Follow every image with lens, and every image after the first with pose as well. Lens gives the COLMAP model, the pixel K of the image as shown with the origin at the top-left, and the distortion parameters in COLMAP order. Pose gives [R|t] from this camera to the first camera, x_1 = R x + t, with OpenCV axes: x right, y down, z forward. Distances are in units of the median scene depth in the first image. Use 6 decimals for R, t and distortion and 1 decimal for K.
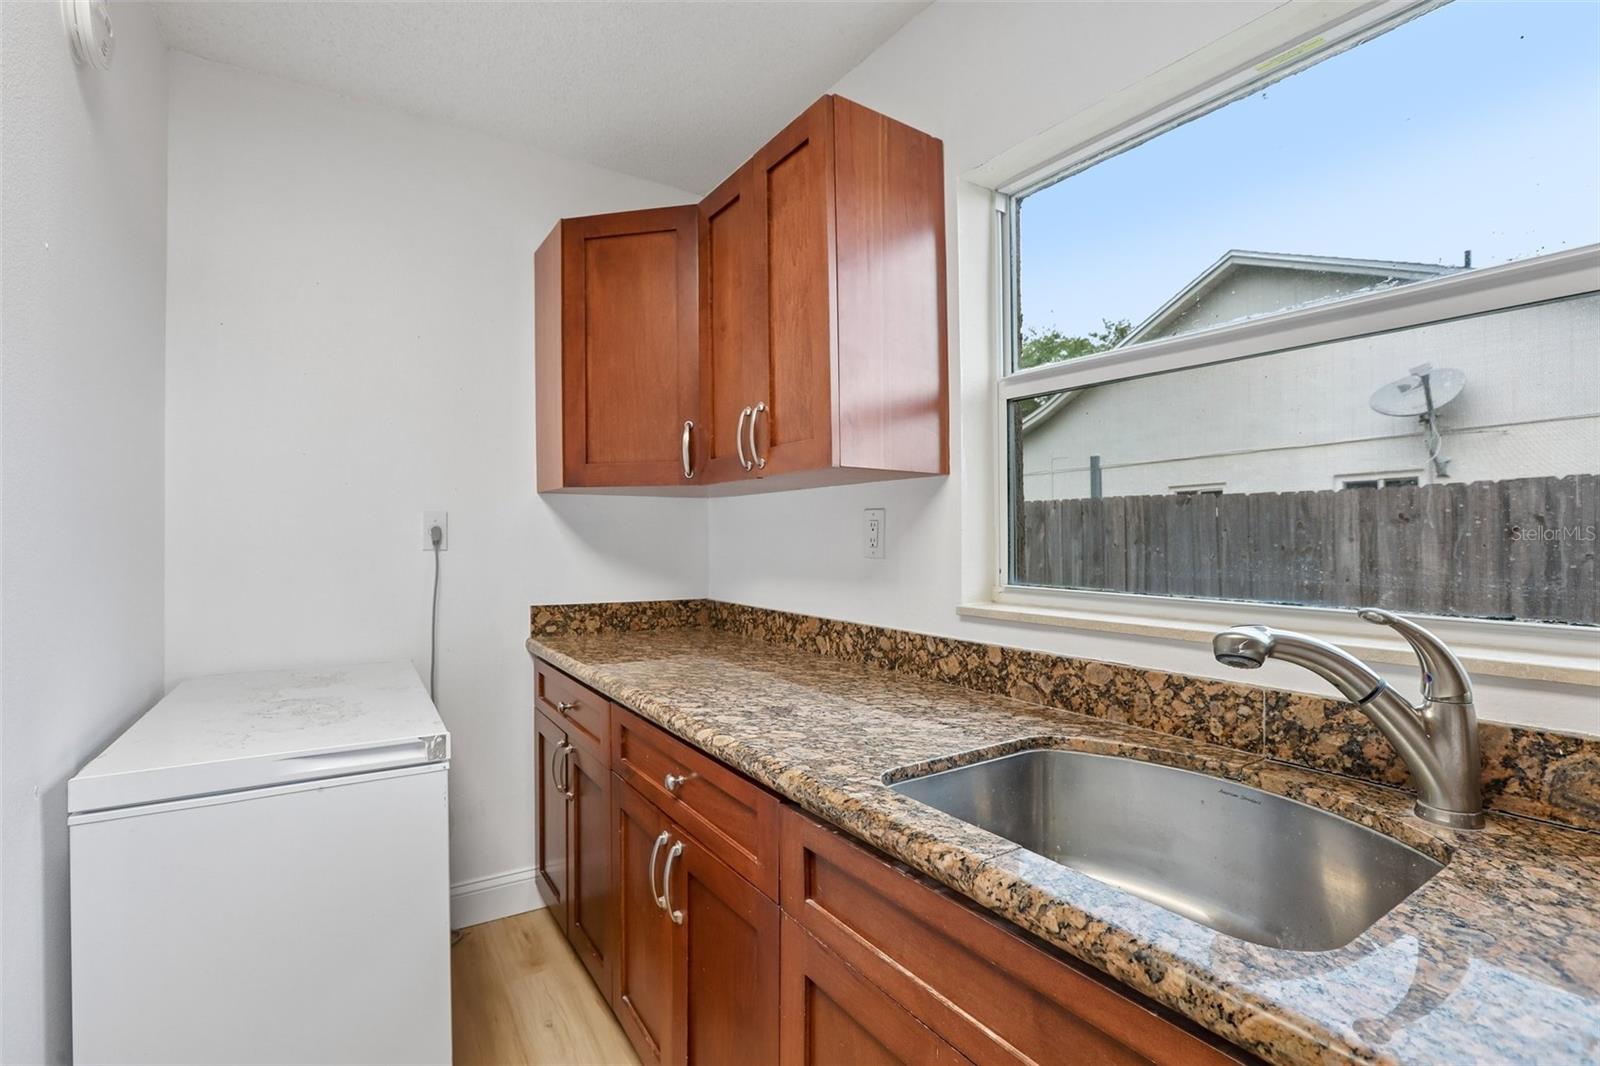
lens RADIAL K [[735.7, 0, 798.8], [0, 735.7, 515.2], [0, 0, 1]] dist [-0.049928, 0.018174]
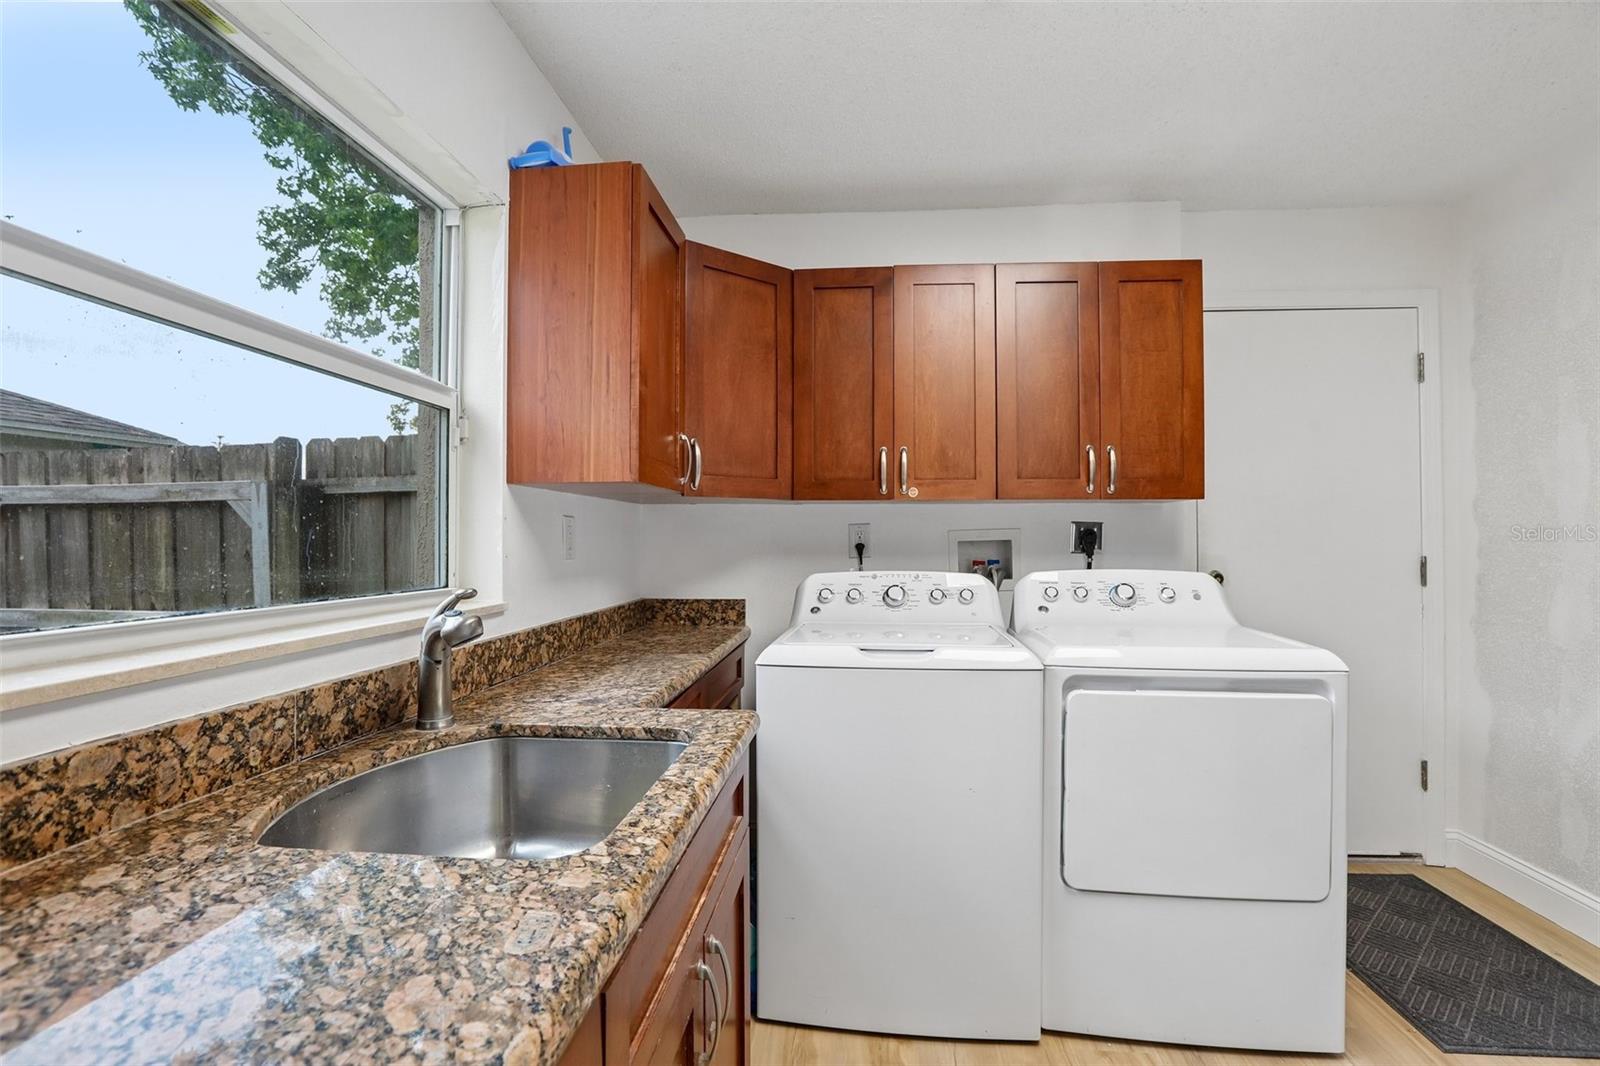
lens RADIAL K [[732.5, 0, 800.0], [0, 732.5, 533.0], [0, 0, 1]] dist [-0.046318, 0.016830]
pose [[-0.781552, 0.003053, 0.623833, -0.437064], [-0.022637, 0.999191, -0.033250, 0.033994], [-0.623430, -0.040108, -0.780850, 1.161923]]
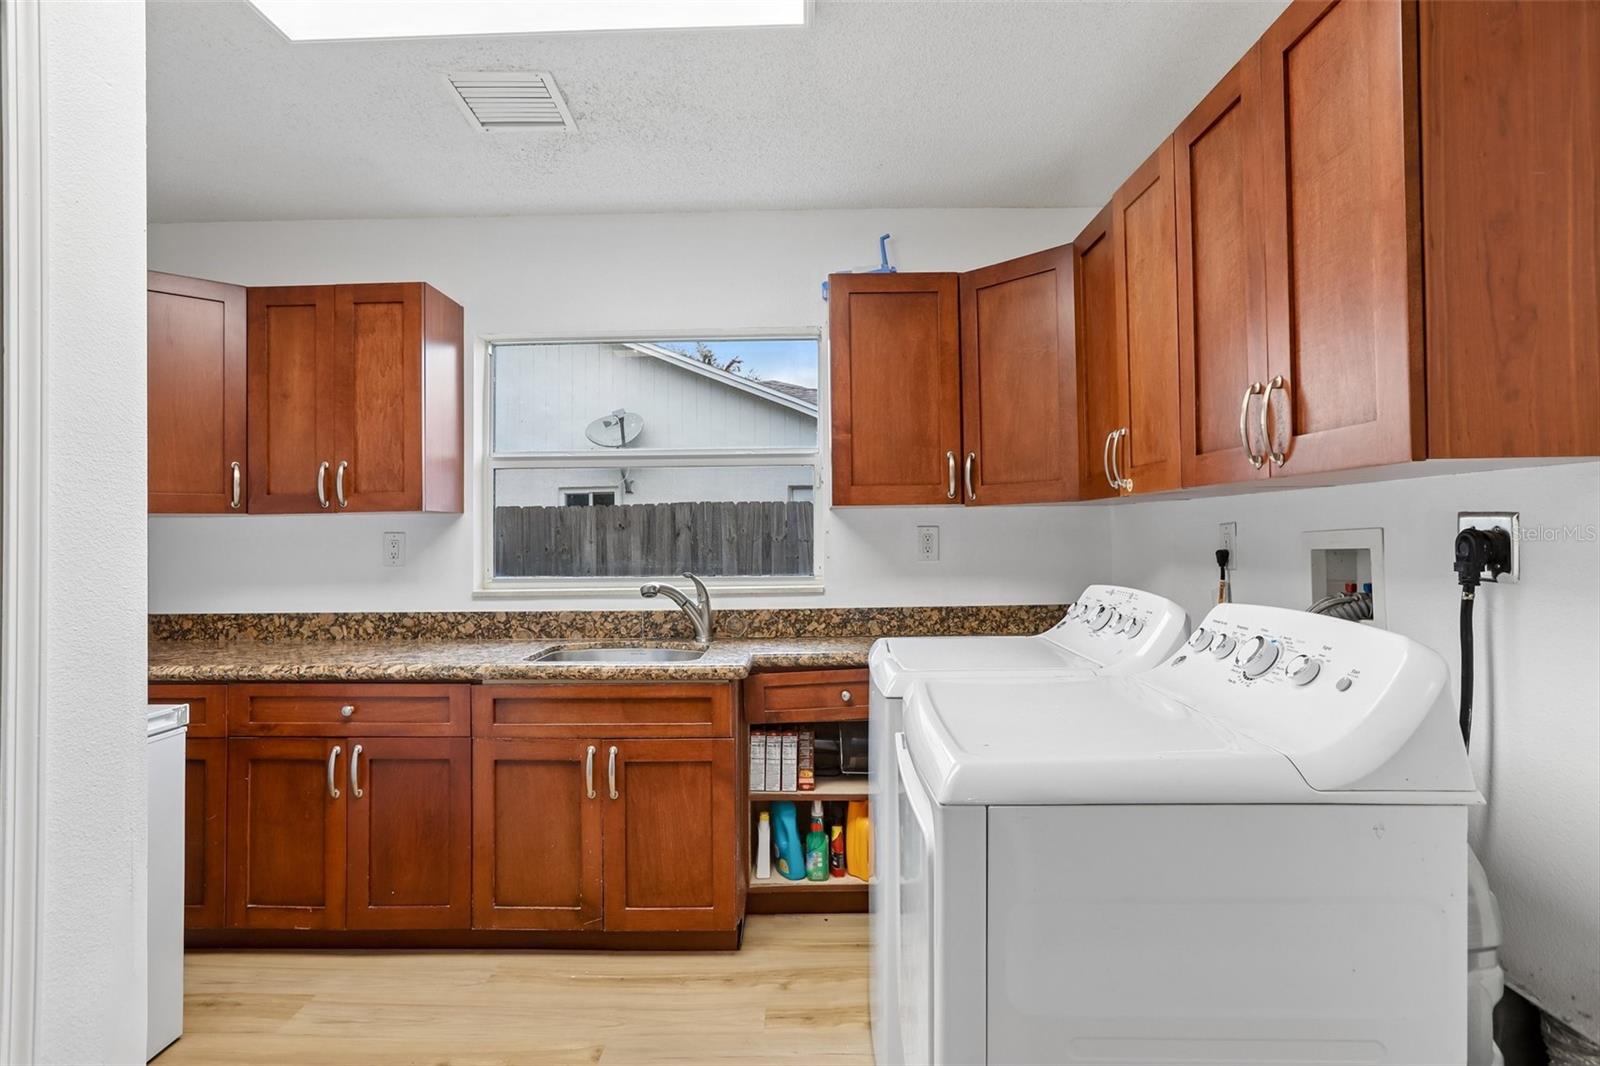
lens RADIAL K [[854.3, 0, 789.7], [0, 854.3, 532.0], [0, 0, 1]] dist [-0.002496, 0.000132]
pose [[0.580068, -0.008837, 0.814520, -1.233379], [-0.011016, 0.999765, 0.018692, -0.074844], [-0.814494, -0.019815, 0.579834, -0.937045]]
